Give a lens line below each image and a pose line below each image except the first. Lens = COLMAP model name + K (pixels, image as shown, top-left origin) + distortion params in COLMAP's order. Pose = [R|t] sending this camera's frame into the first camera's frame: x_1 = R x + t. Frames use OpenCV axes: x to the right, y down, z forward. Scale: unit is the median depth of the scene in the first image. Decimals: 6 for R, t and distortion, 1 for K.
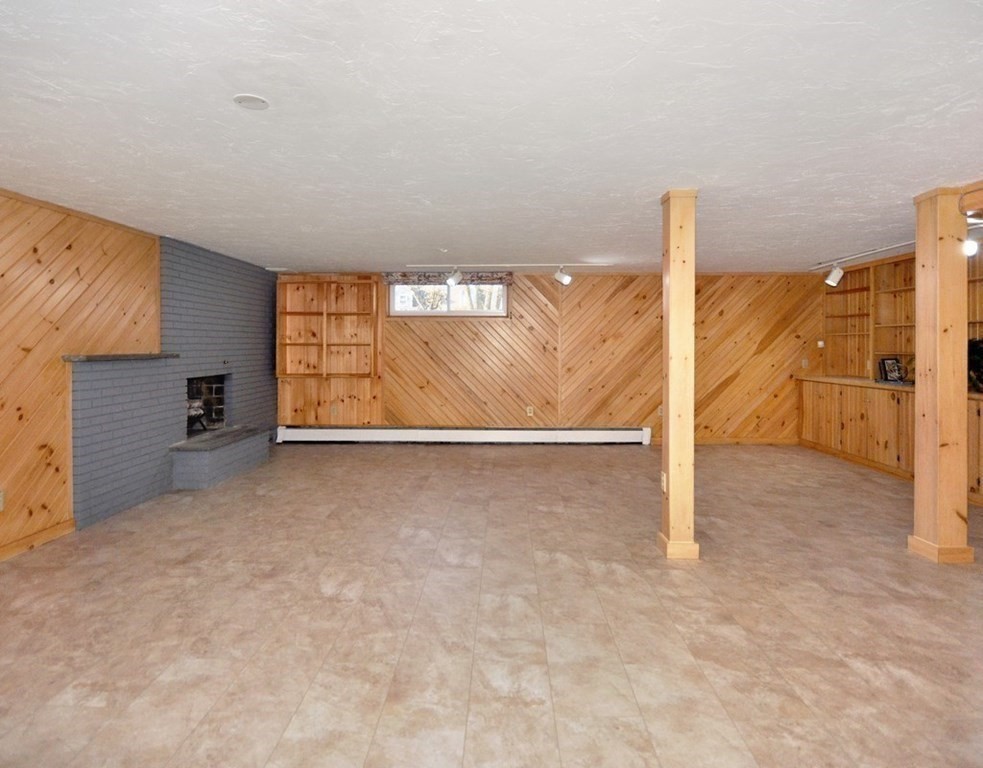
lens RADIAL K [[525.5, 0, 485.7], [0, 525.5, 341.0], [0, 0, 1]] dist [-0.000671, 0.000223]
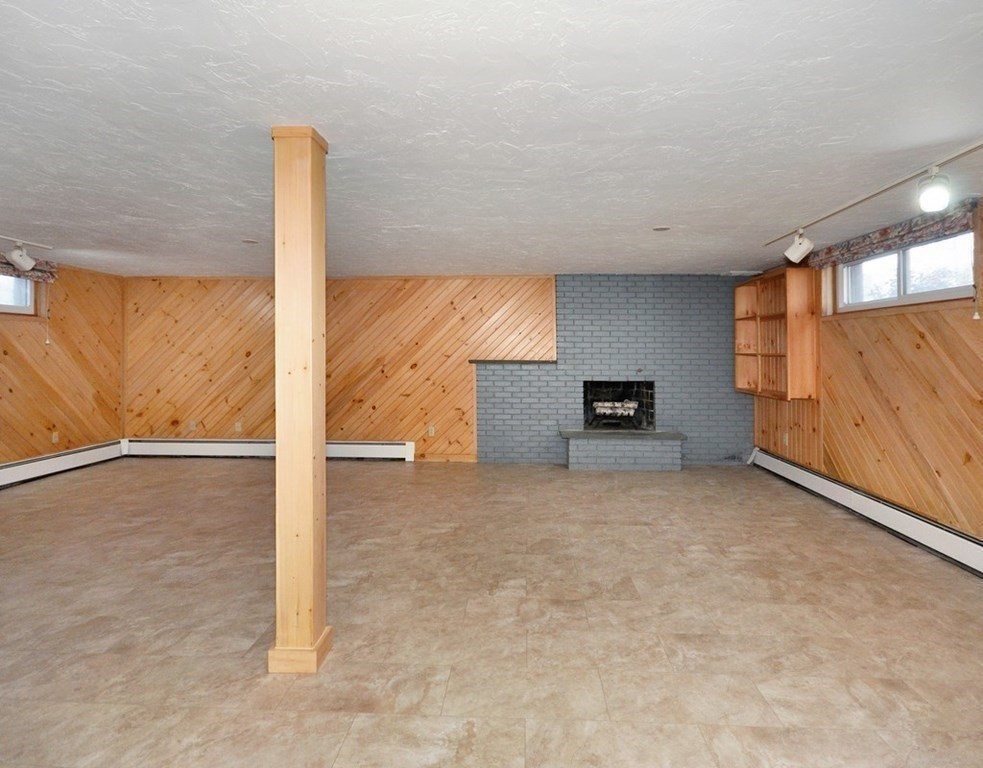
lens RADIAL K [[521.5, 0, 526.3], [0, 521.5, 354.1], [0, 0, 1]] dist [-0.000982, -0.000220]
pose [[0.010178, -0.001164, -0.999948, 0.480298], [-0.000080, 0.999999, -0.001165, 0.005594], [0.999948, 0.000092, 0.010178, 0.594981]]
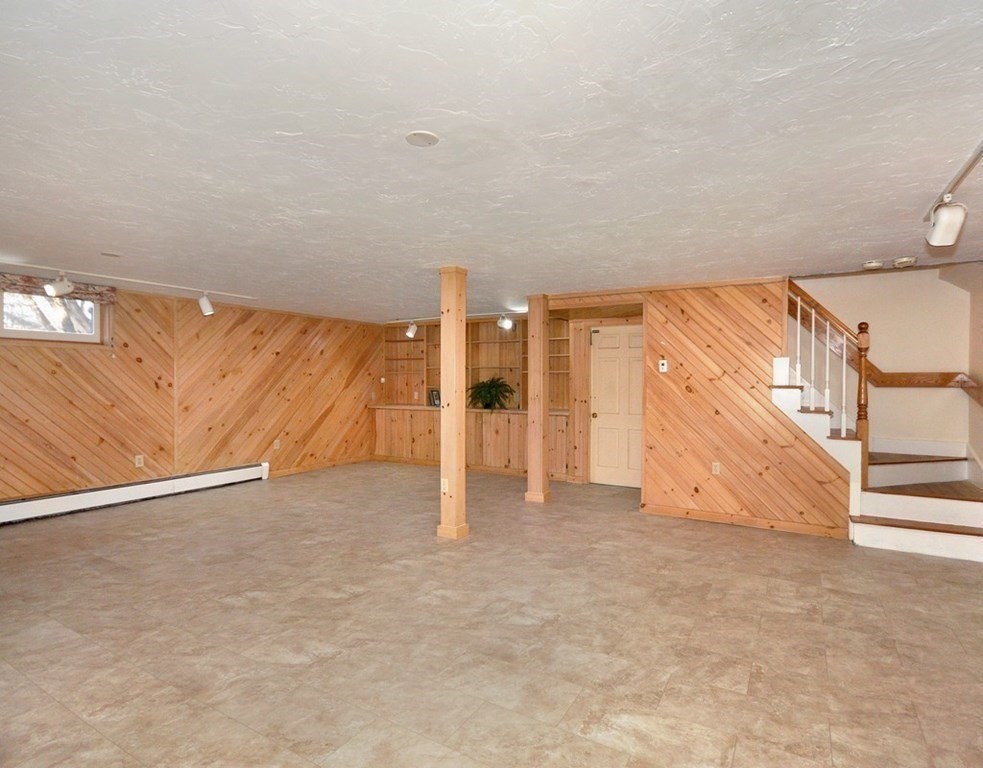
lens RADIAL K [[533.5, 0, 491.5], [0, 533.5, 384.0], [0, 0, 1]] dist [0.000127, 0.000429]
pose [[0.506260, -0.003775, 0.862373, -0.355165], [-0.007808, 0.999929, 0.008961, 0.001469], [-0.862346, -0.011270, 0.506195, 0.106166]]
